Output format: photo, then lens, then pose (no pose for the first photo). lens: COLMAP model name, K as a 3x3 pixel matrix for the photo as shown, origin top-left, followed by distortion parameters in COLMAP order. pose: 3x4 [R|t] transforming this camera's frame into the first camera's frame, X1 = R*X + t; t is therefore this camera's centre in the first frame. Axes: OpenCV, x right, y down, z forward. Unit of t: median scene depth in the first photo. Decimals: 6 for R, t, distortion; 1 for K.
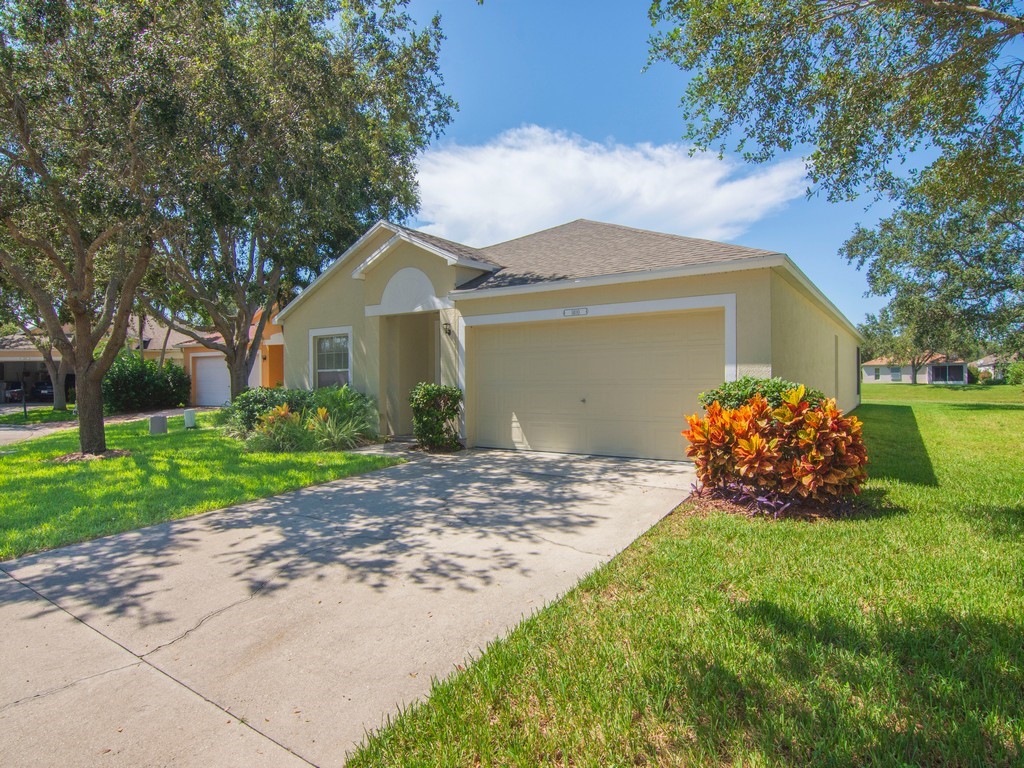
lens RADIAL K [[564.7, 0, 503.3], [0, 564.7, 377.2], [0, 0, 1]] dist [-0.004717, -0.001653]
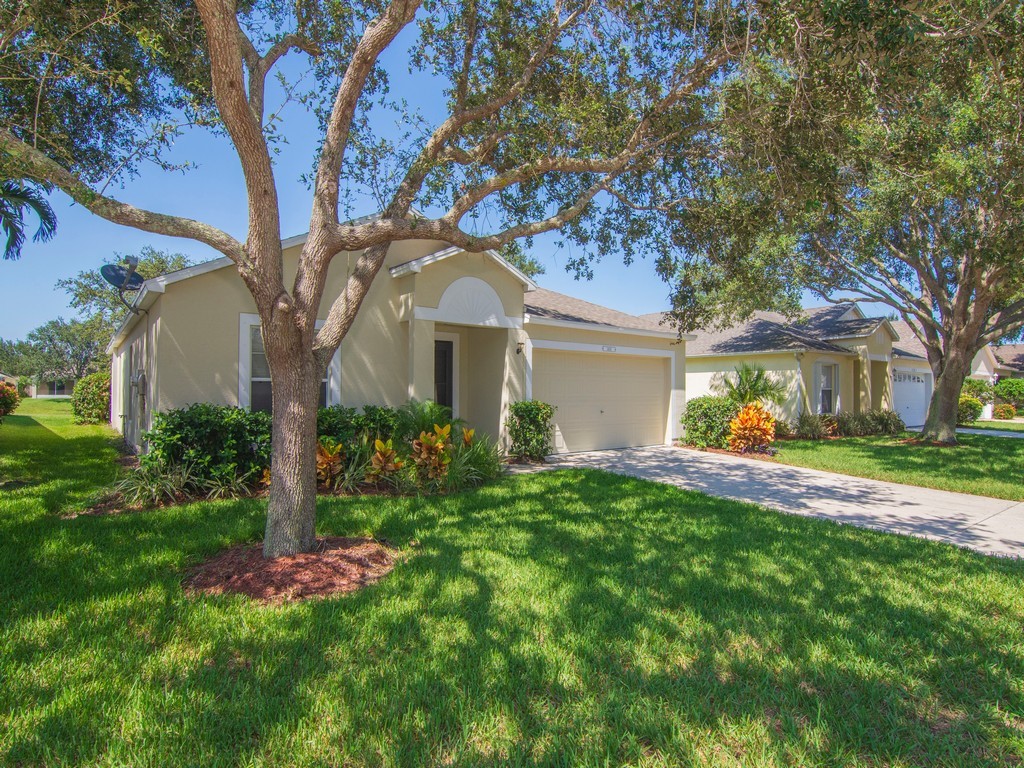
lens RADIAL K [[564.7, 0, 503.3], [0, 564.7, 377.2], [0, 0, 1]] dist [-0.004717, -0.001653]
pose [[0.295451, 0.034735, 0.954726, -1.129933], [-0.010322, 0.999397, -0.033166, 0.003690], [-0.955302, -0.000056, 0.295631, 0.731215]]
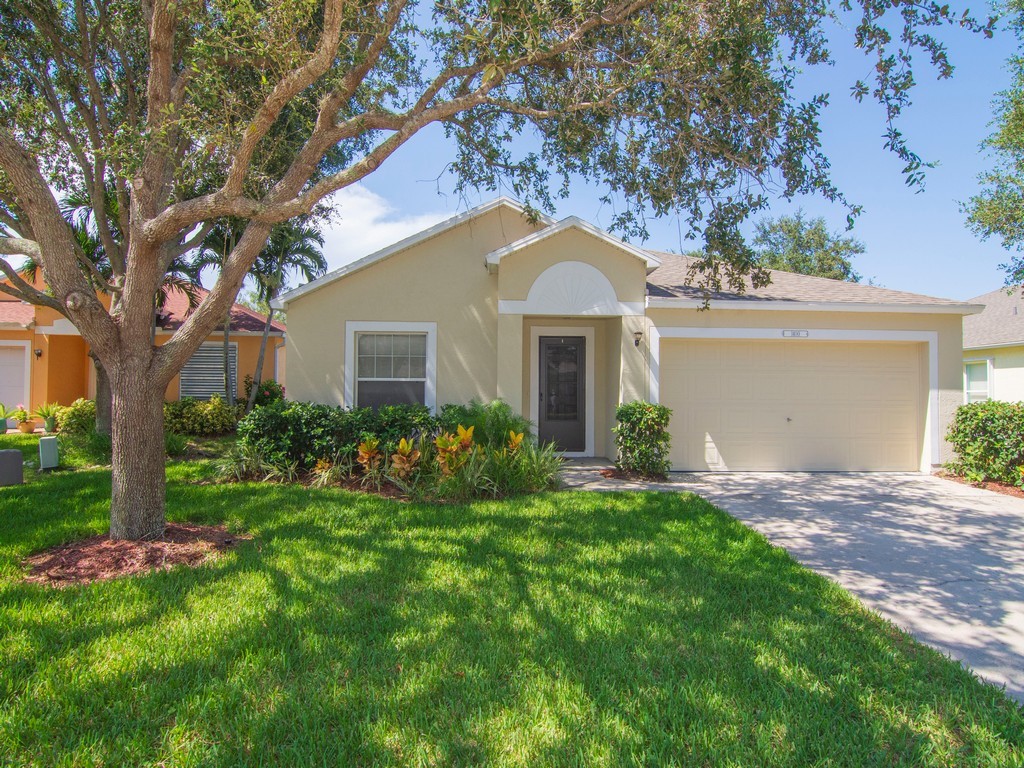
lens RADIAL K [[512.8, 0, 512.0], [0, 512.8, 384.0], [0, 0, 1]] dist [-0.002990, -0.000114]
pose [[0.806589, 0.025650, 0.590556, -0.735926], [-0.018185, 0.999662, -0.018583, 0.002703], [-0.590833, 0.004250, 0.806783, 0.481672]]
